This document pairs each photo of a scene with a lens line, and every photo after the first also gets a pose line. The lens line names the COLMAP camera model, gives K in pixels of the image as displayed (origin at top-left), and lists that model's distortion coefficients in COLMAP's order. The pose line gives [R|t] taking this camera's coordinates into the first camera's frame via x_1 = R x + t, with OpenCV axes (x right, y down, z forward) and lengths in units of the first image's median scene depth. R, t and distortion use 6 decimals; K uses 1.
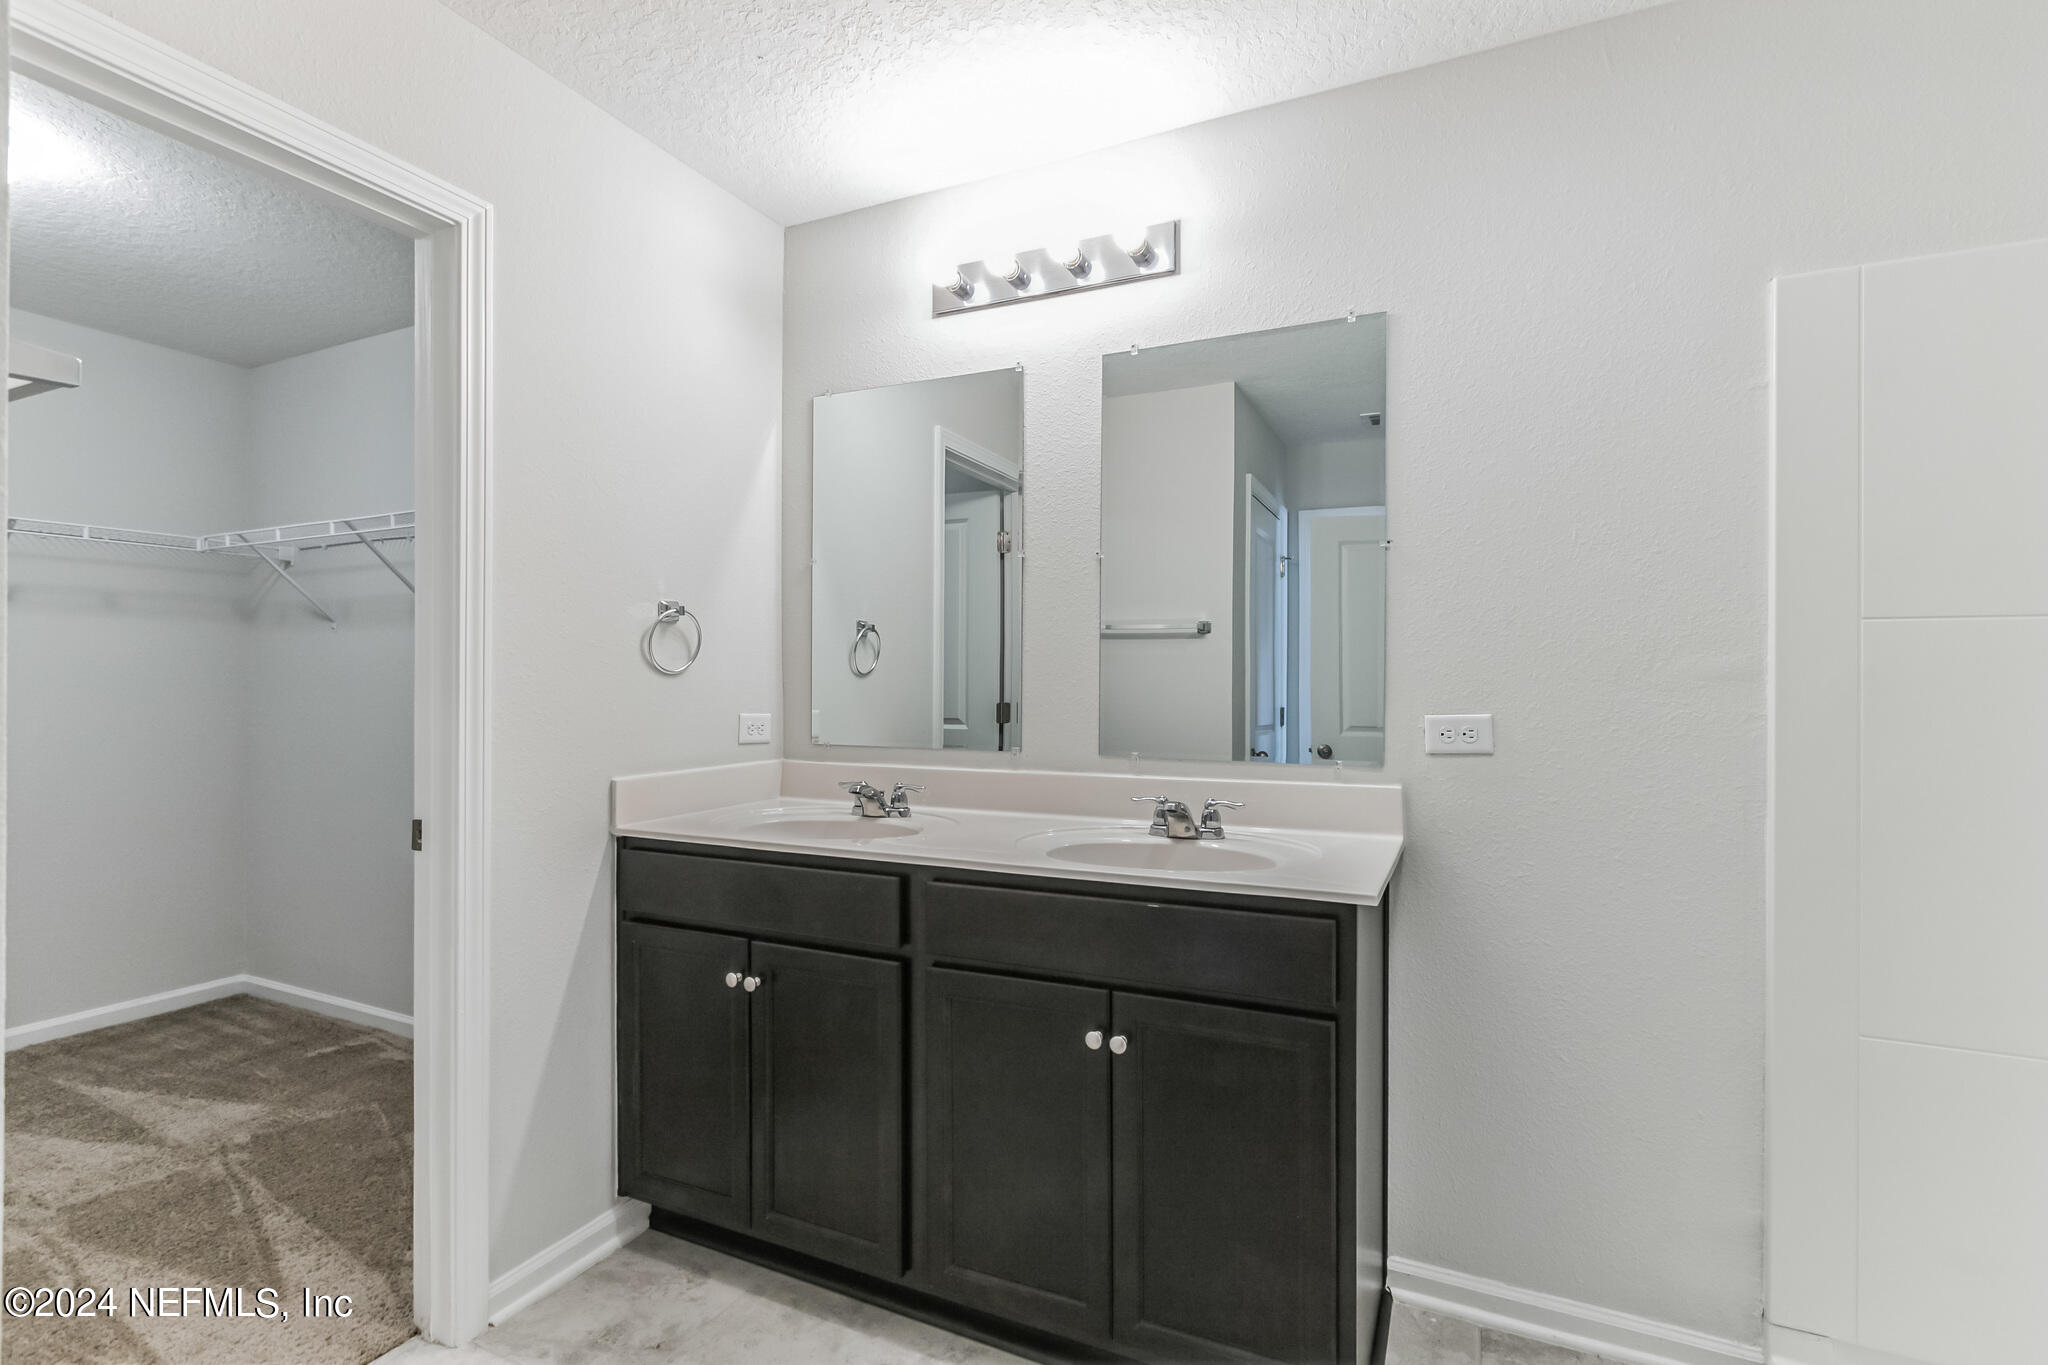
lens RADIAL K [[950.5, 0, 1019.3], [0, 950.5, 682.0], [0, 0, 1]] dist [0.001001, 0.000246]
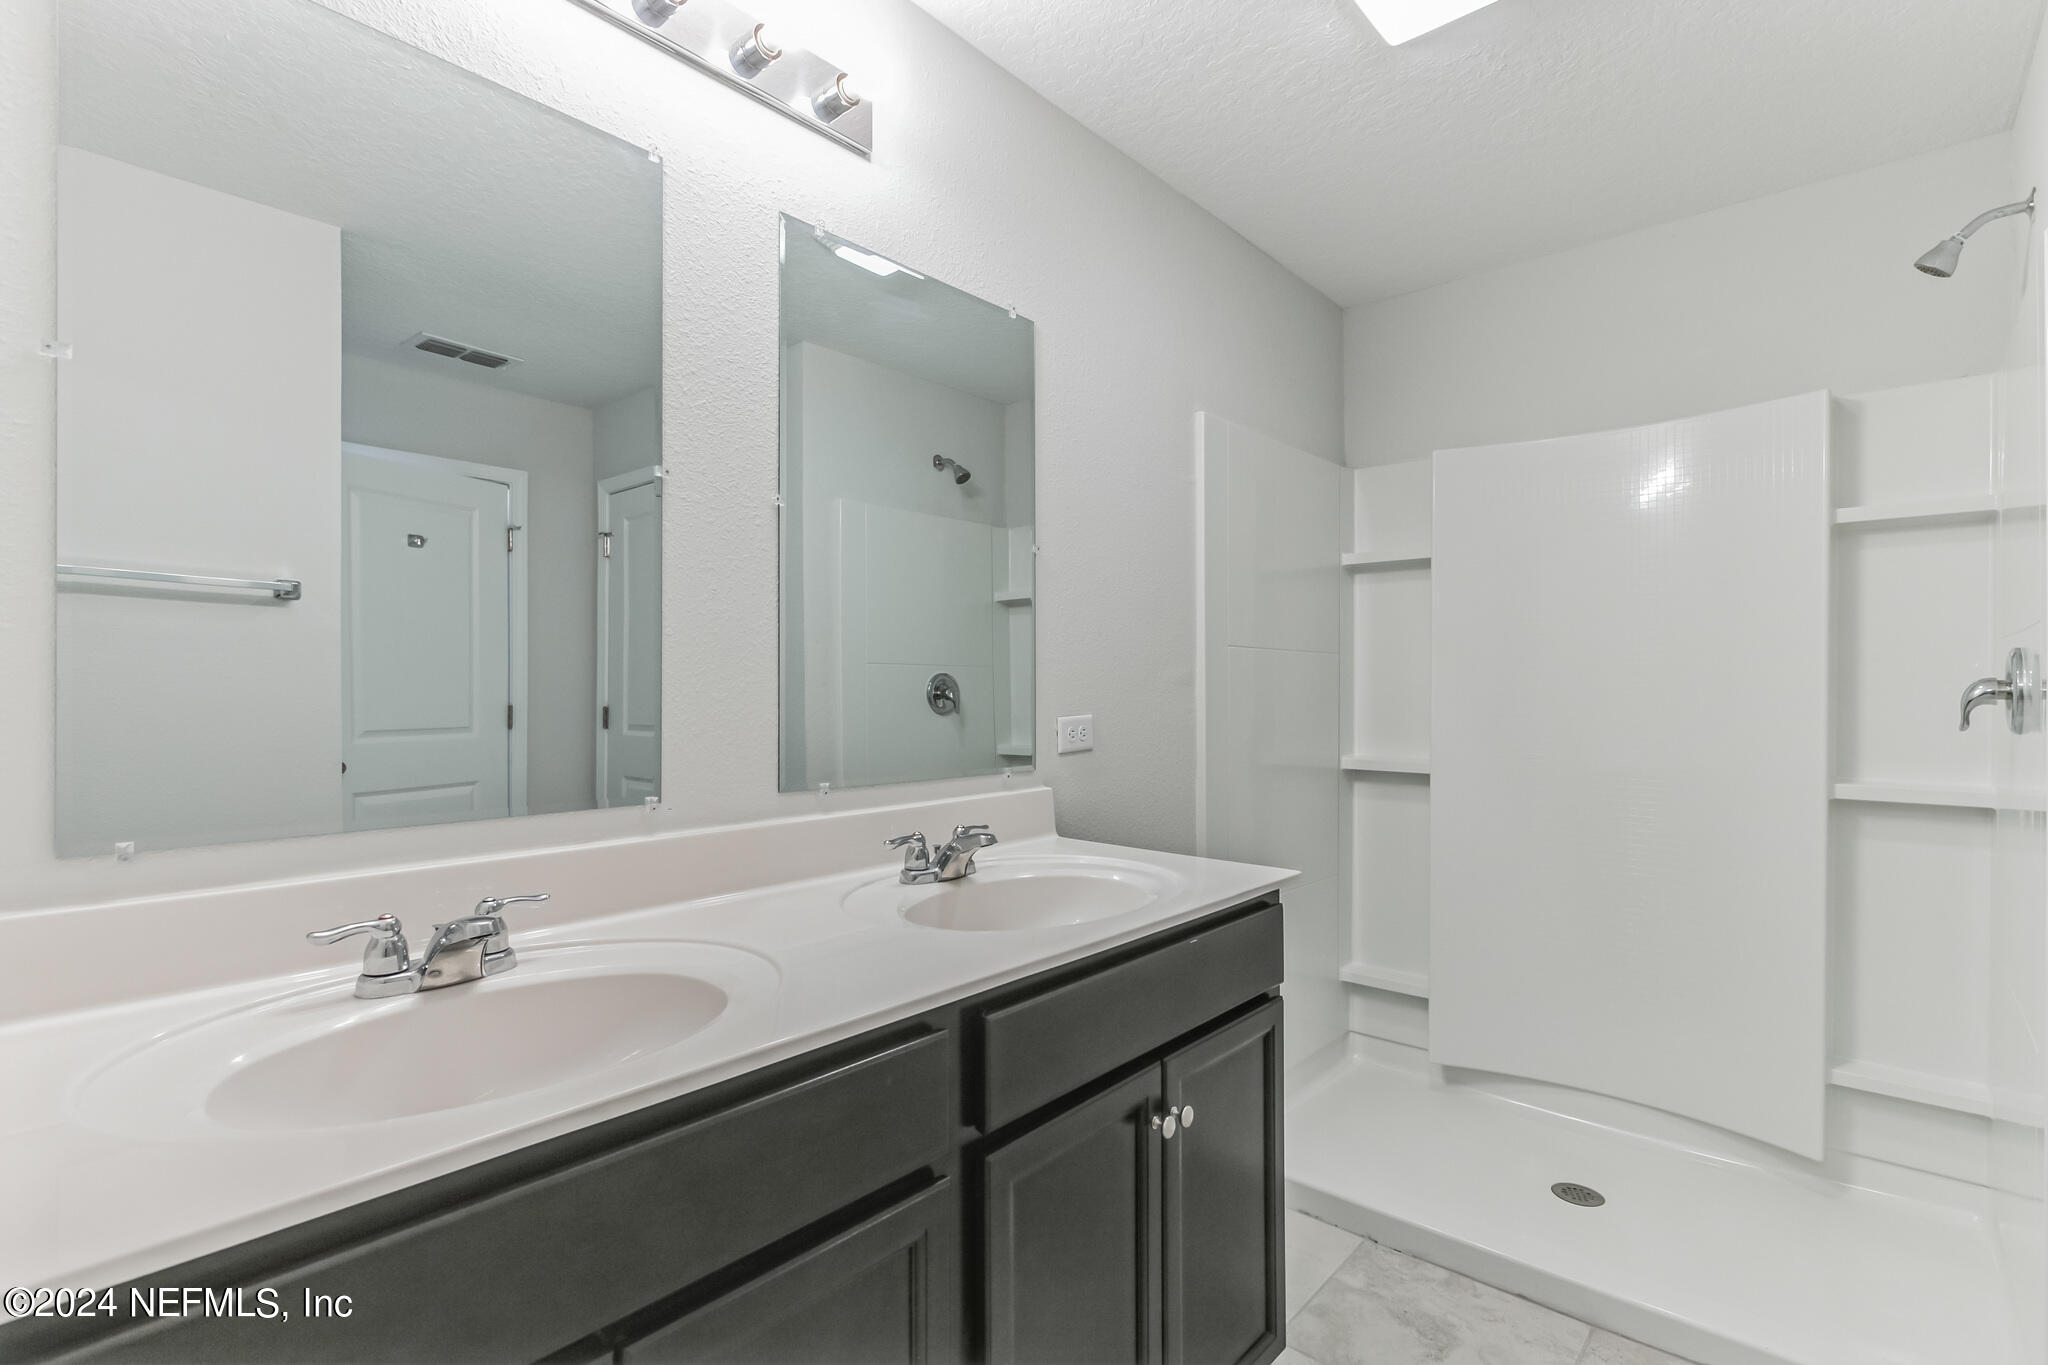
lens RADIAL K [[950.5, 0, 1019.3], [0, 950.5, 685.2], [0, 0, 1]] dist [0.001001, 0.000246]
pose [[0.287892, -0.007132, 0.957636, -0.534816], [-0.012244, 0.999863, 0.011127, -0.011297], [-0.957585, -0.014928, 0.287765, 0.643278]]
